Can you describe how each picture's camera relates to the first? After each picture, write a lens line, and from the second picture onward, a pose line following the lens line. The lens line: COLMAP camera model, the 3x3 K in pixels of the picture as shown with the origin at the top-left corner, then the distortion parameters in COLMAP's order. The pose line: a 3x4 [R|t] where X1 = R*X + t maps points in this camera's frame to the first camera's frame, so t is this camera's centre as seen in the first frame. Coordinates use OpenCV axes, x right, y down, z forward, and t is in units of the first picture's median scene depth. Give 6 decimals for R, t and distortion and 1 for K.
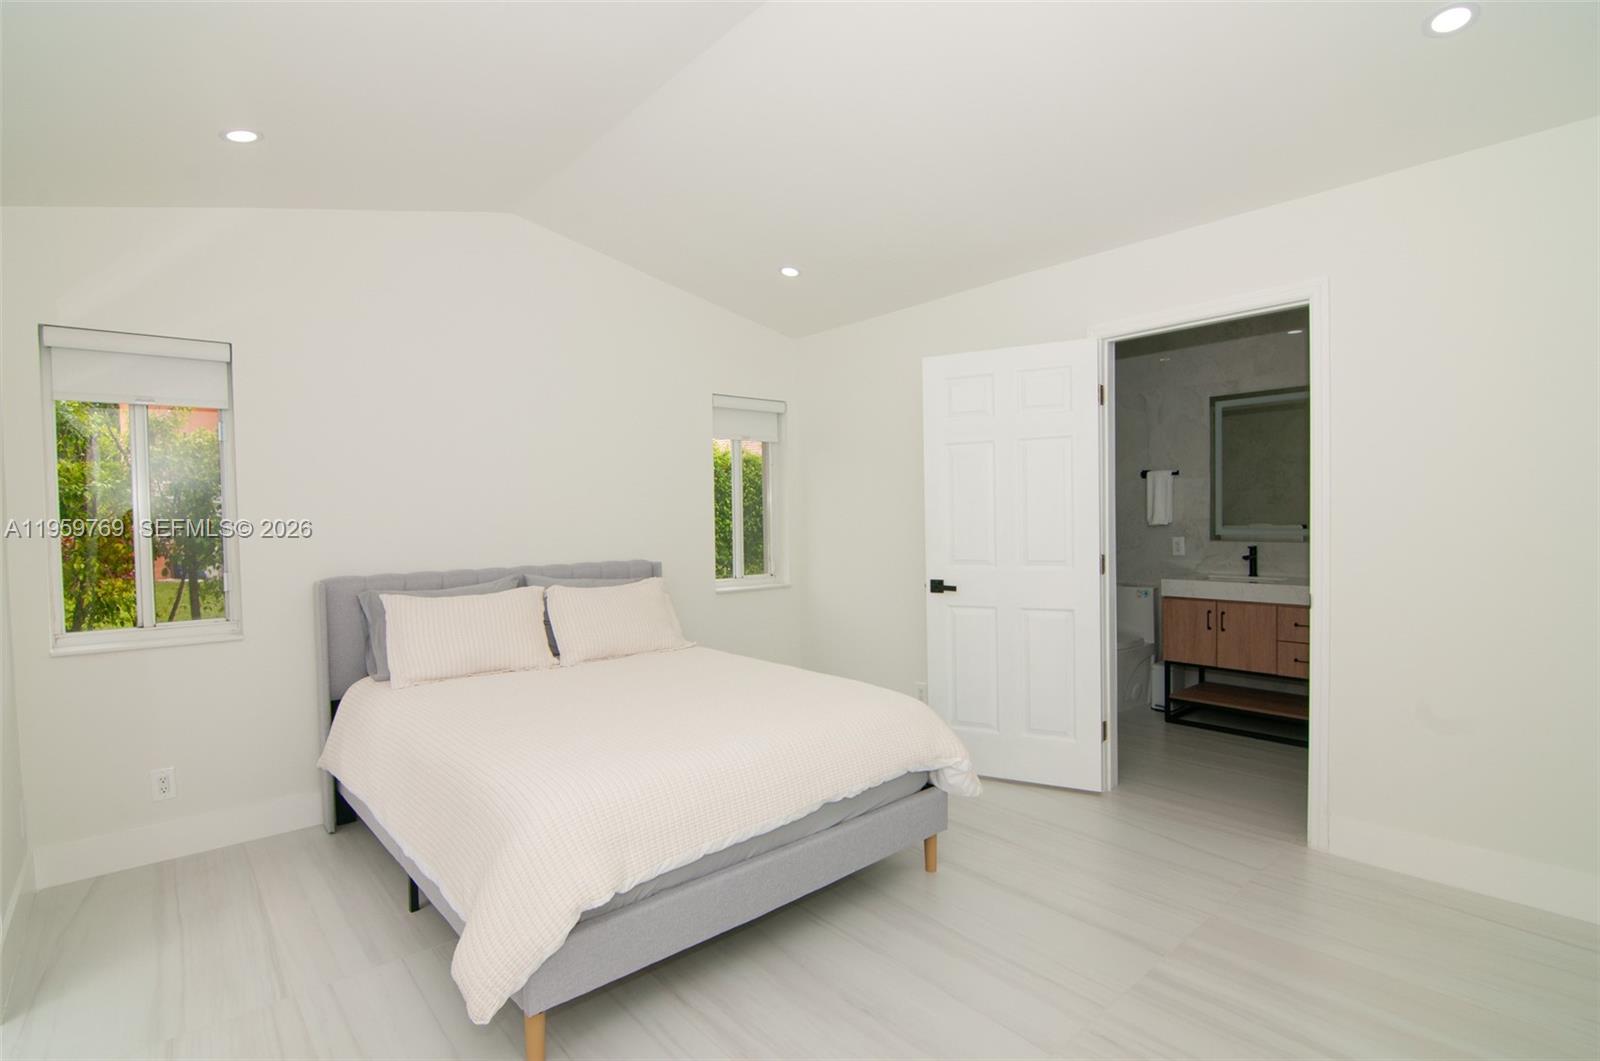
lens RADIAL K [[767.6, 0, 802.5], [0, 767.6, 540.6], [0, 0, 1]] dist [-0.001849, -0.013802]
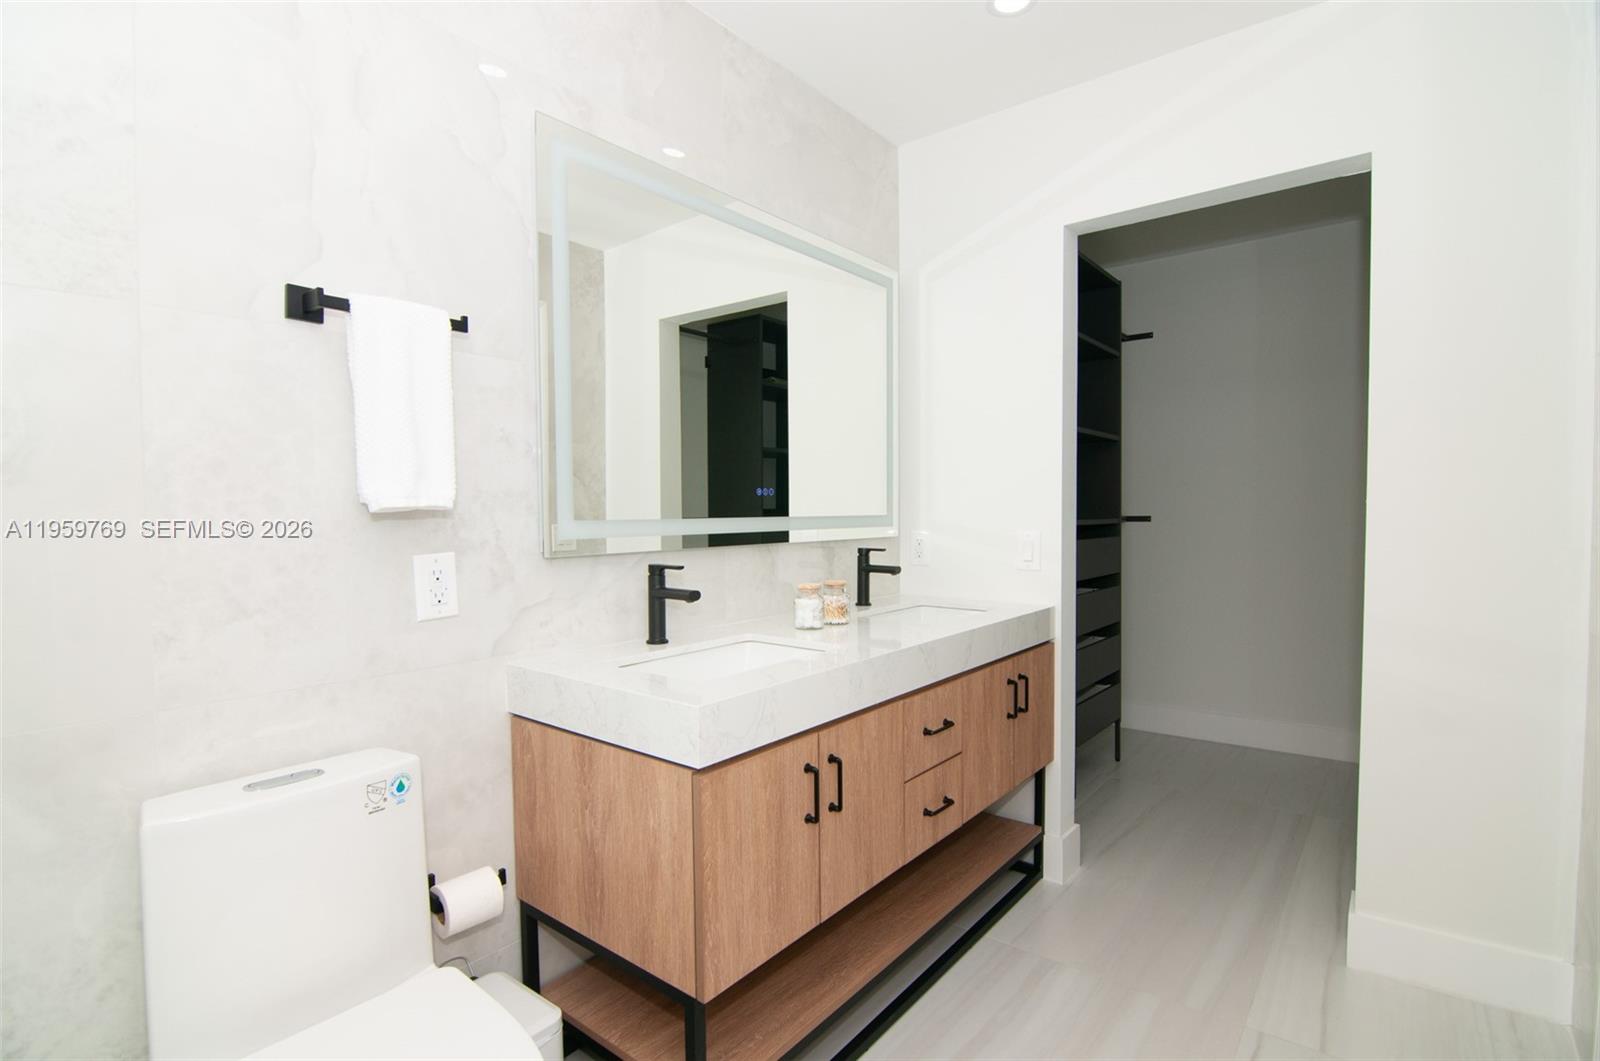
lens RADIAL K [[767.6, 0, 802.5], [0, 767.6, 540.6], [0, 0, 1]] dist [-0.001849, -0.013802]
pose [[-0.177692, -0.023240, 0.983812, 0.188560], [0.043040, 0.998581, 0.031363, -0.012628], [-0.983145, 0.047916, -0.176440, 0.928606]]
